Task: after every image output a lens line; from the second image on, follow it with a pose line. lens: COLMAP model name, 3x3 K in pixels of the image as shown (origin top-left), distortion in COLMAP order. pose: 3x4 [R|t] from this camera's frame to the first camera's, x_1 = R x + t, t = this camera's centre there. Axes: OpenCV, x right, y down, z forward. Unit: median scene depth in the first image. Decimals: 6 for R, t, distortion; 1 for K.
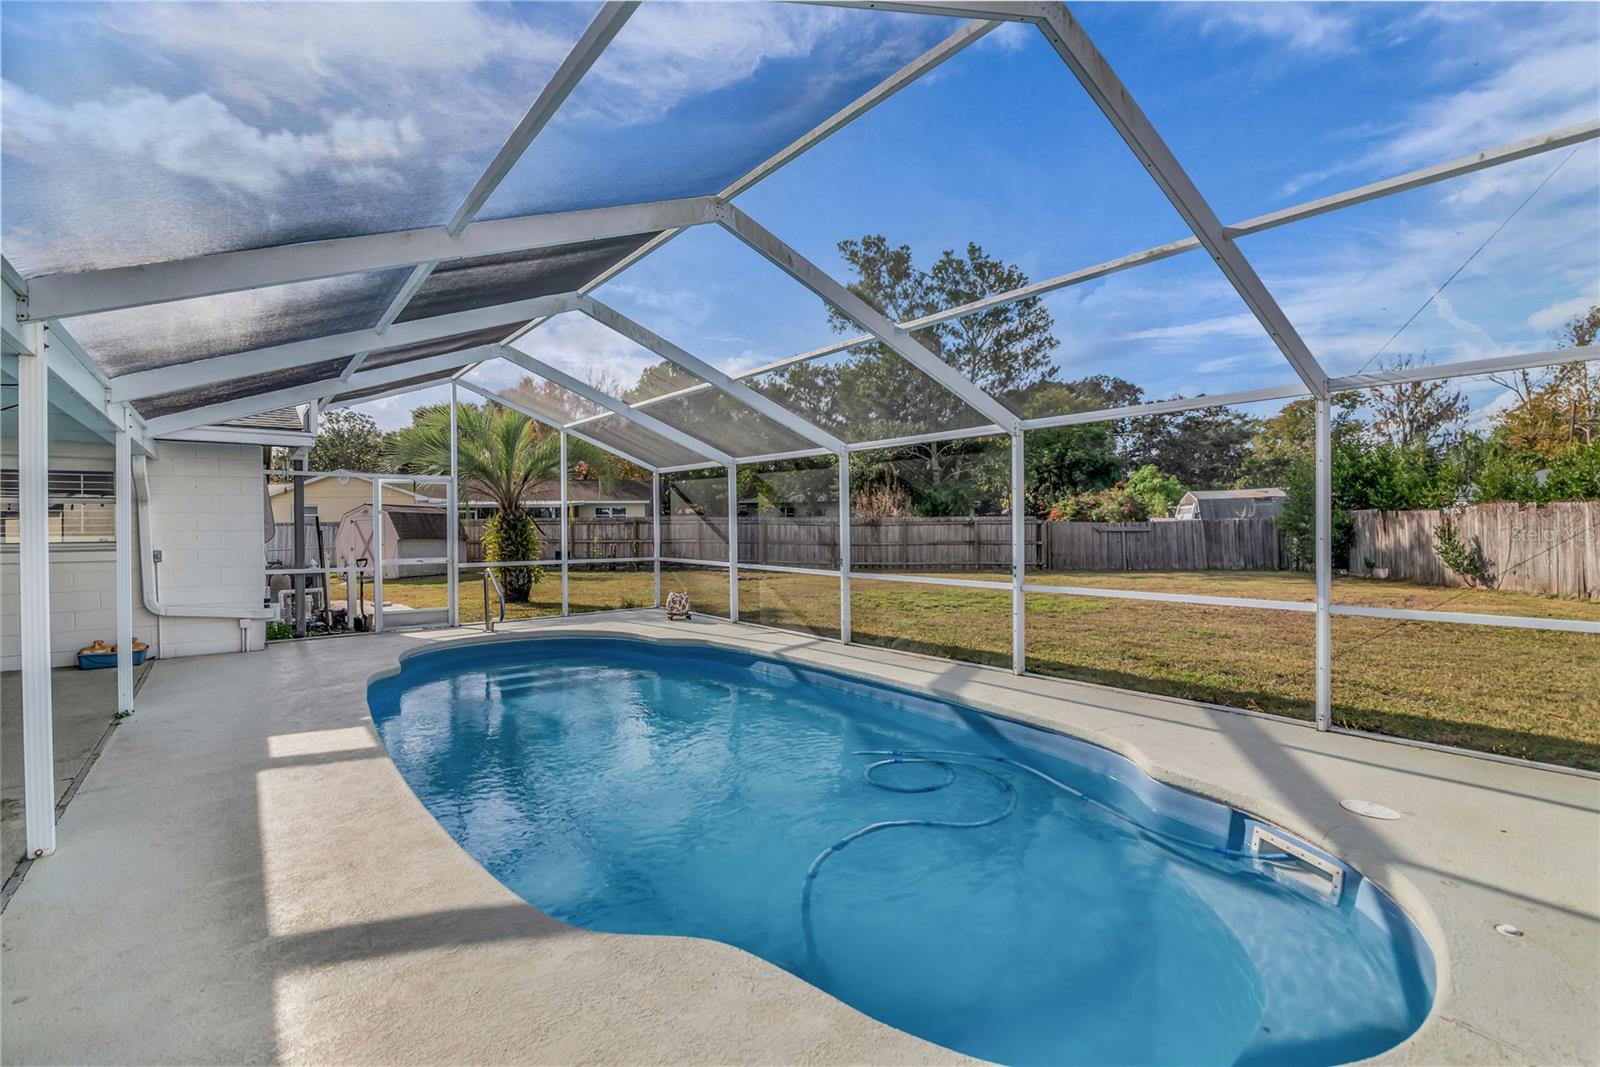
lens RADIAL K [[734.0, 0, 794.8], [0, 734.0, 531.5], [0, 0, 1]] dist [-0.021578, 0.000556]
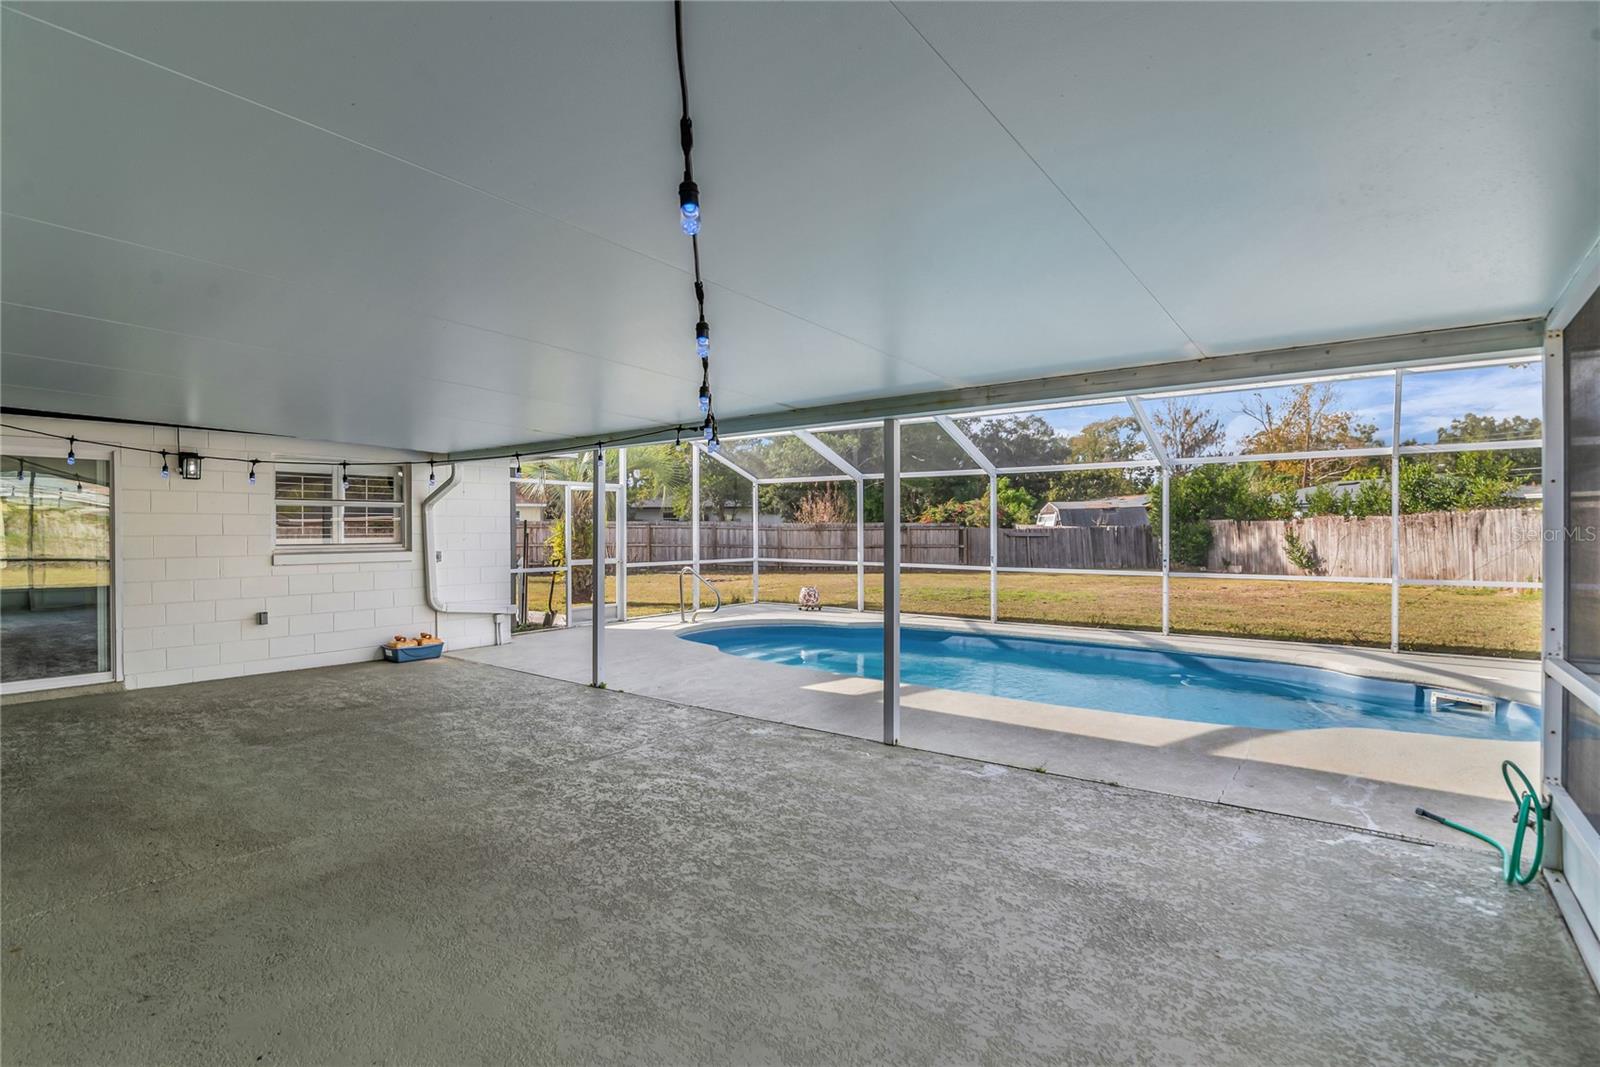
lens RADIAL K [[734.0, 0, 810.0], [0, 734.0, 538.1], [0, 0, 1]] dist [-0.021578, 0.000556]
pose [[0.970712, 0.001826, 0.240241, -0.279152], [-0.002292, 0.999996, 0.001660, 0.001819], [-0.240237, -0.002162, 0.970712, -0.086097]]
